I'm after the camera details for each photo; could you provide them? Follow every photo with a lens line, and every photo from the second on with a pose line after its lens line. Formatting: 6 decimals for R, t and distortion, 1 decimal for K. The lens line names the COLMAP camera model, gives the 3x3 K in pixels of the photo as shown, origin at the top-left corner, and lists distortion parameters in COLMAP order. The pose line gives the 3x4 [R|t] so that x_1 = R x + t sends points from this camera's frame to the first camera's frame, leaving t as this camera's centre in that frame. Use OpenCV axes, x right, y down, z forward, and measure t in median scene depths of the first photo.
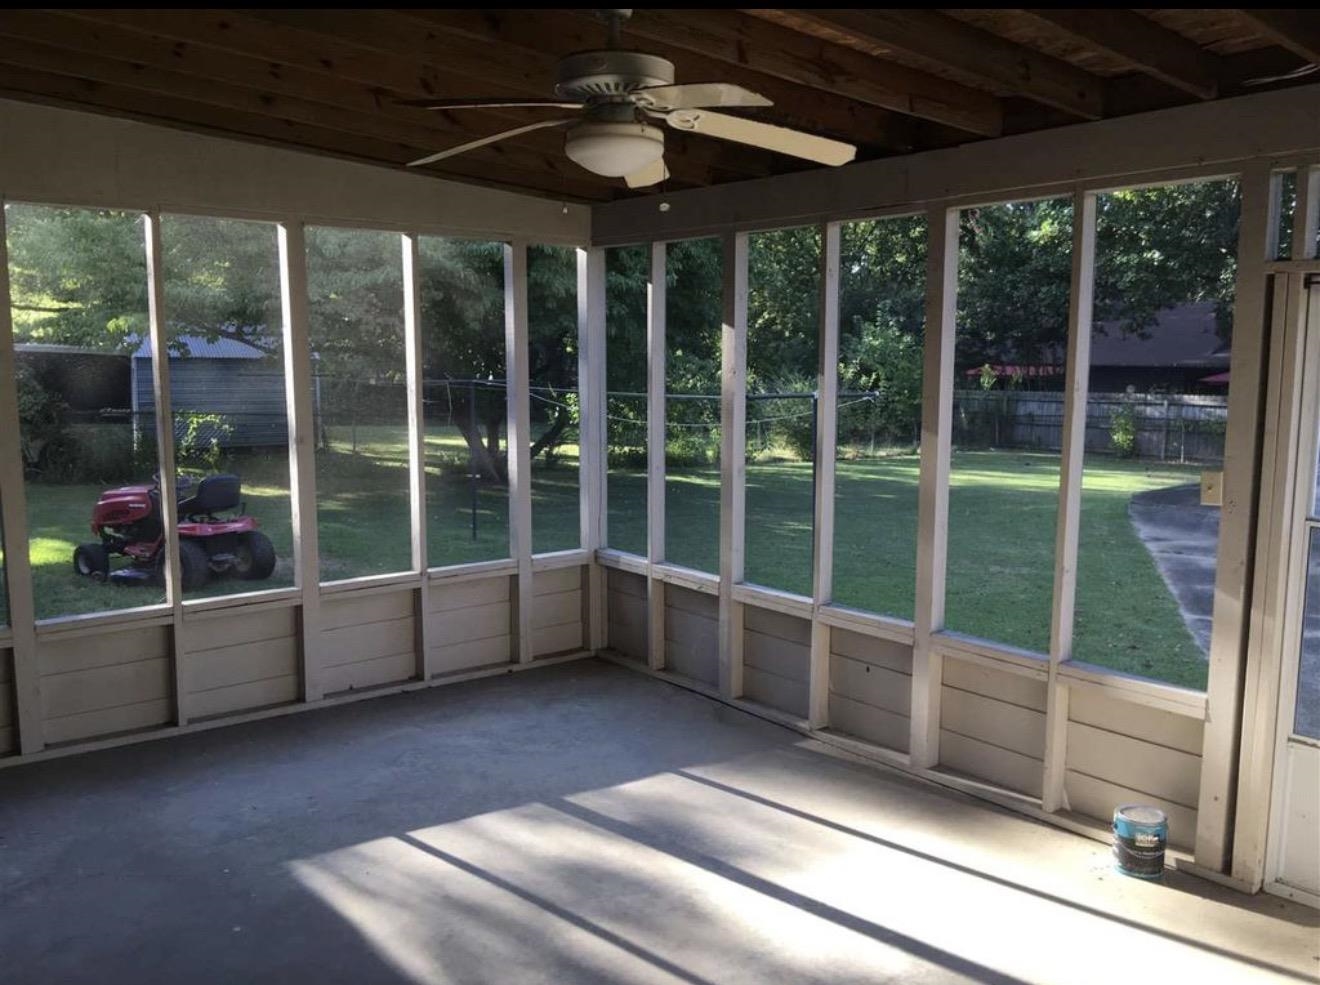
lens RADIAL K [[1111.2, 0, 660.0], [0, 1111.2, 492.5], [0, 0, 1]] dist [0.009371, -0.001934]
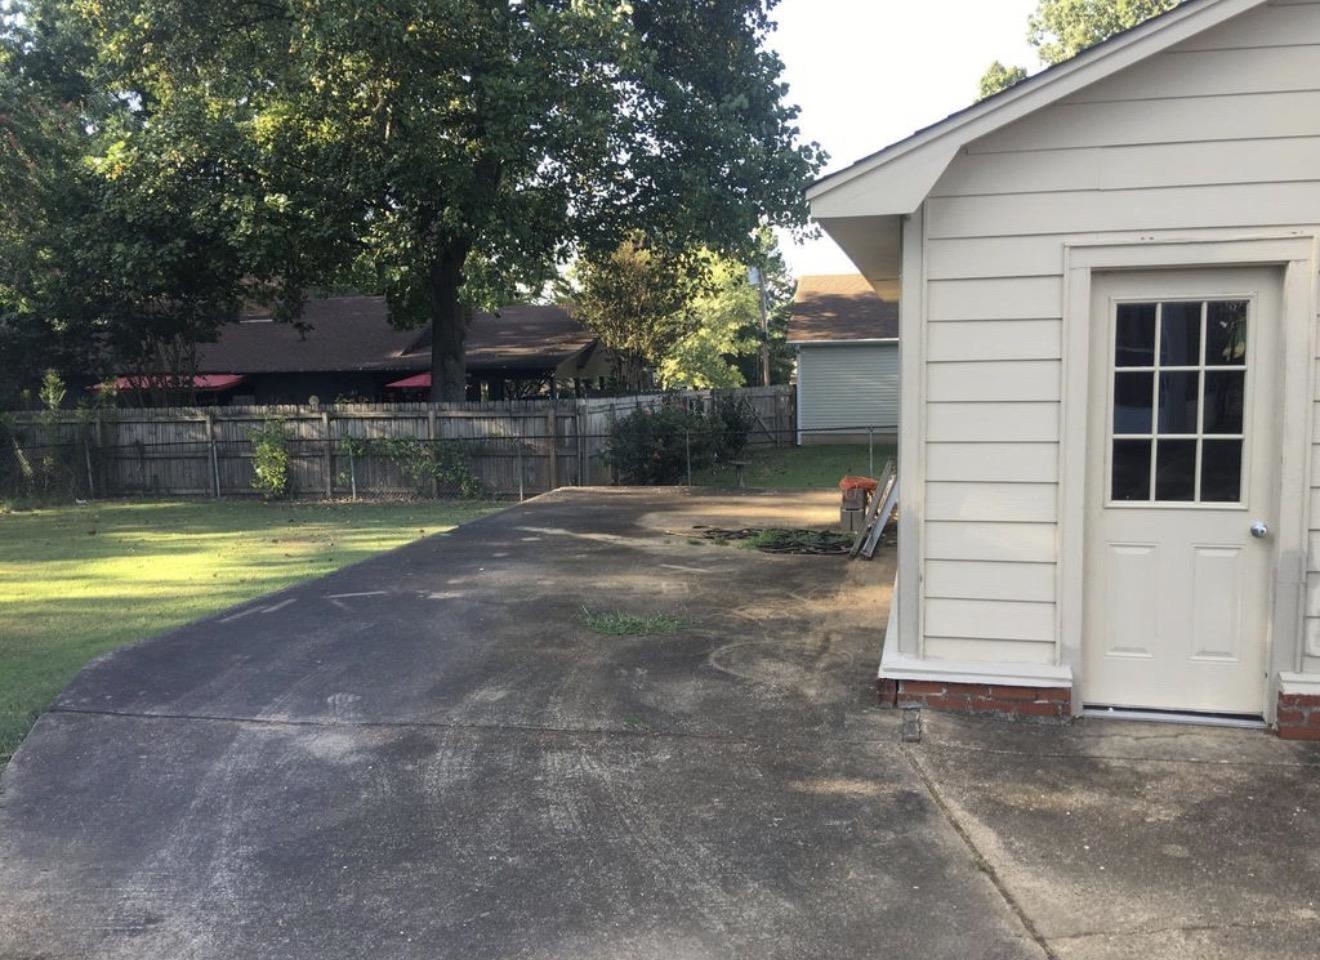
lens RADIAL K [[1101.5, 0, 660.0], [0, 1101.5, 480.0], [0, 0, 1]] dist [0.065409, -0.113402]
pose [[0.792284, -0.085915, 0.604073, 0.195941], [0.101425, 0.994807, 0.008461, -0.025246], [-0.601663, 0.054564, 0.796884, 0.318716]]
